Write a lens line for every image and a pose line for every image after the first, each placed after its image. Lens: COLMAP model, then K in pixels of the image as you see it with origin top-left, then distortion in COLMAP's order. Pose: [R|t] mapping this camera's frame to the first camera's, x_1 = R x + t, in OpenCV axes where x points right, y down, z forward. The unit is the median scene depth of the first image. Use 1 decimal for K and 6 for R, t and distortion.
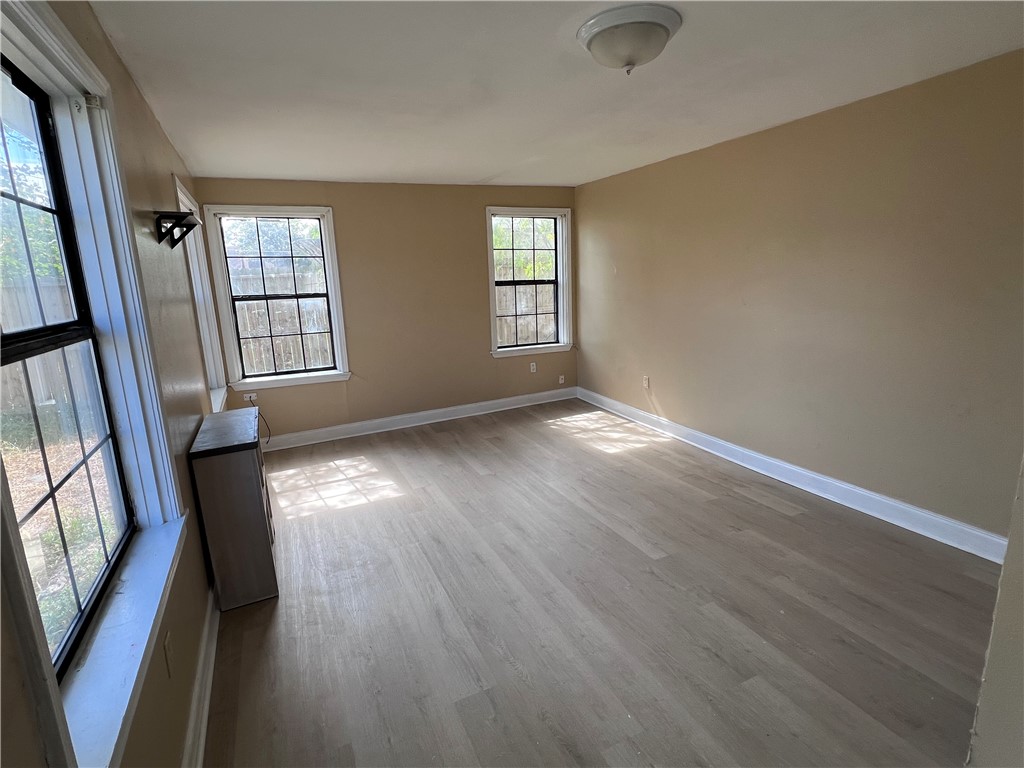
lens RADIAL K [[511.6, 0, 512.9], [0, 511.6, 383.4], [0, 0, 1]] dist [-0.000360, 0.000210]
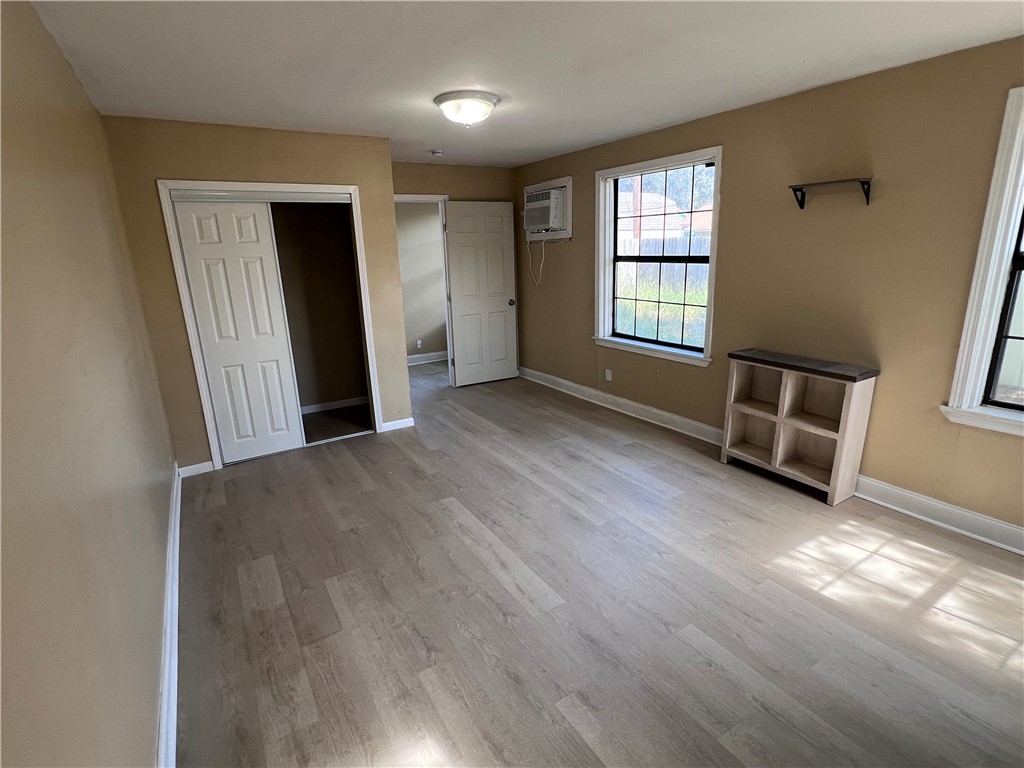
lens RADIAL K [[511.6, 0, 512.9], [0, 511.6, 383.4], [0, 0, 1]] dist [-0.000360, 0.000210]
pose [[-0.990755, 0.097992, -0.093823, 0.208488], [0.043997, 0.886279, 0.461057, -0.415470], [0.128333, 0.452666, -0.882397, 1.842385]]
